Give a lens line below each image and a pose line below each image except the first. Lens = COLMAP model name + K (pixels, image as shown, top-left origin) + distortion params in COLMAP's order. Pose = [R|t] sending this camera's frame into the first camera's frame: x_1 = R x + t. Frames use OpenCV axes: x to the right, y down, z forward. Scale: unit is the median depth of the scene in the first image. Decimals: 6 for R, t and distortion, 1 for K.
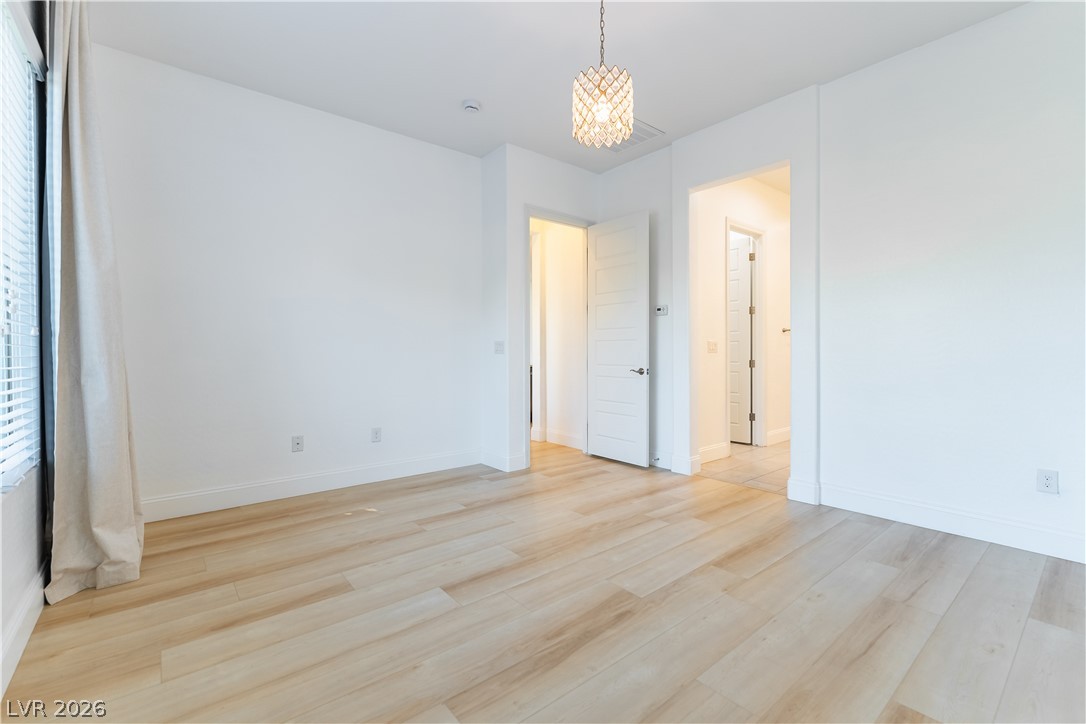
lens RADIAL K [[472.4, 0, 546.0], [0, 472.4, 366.5], [0, 0, 1]] dist [0.000972, 0.000016]
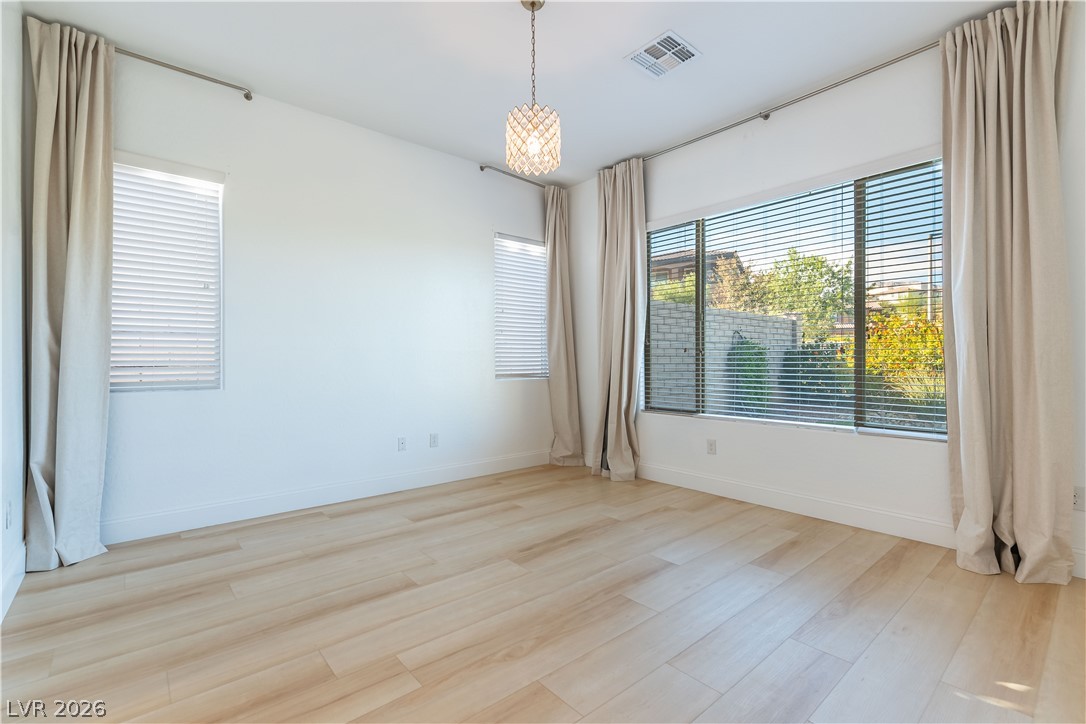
lens RADIAL K [[472.4, 0, 546.0], [0, 472.4, 366.5], [0, 0, 1]] dist [0.000972, 0.000016]
pose [[-0.999729, 0.002917, -0.023092, 0.116796], [0.001987, 0.999189, 0.040225, -0.059900], [0.023190, 0.040169, -0.998924, 2.021206]]
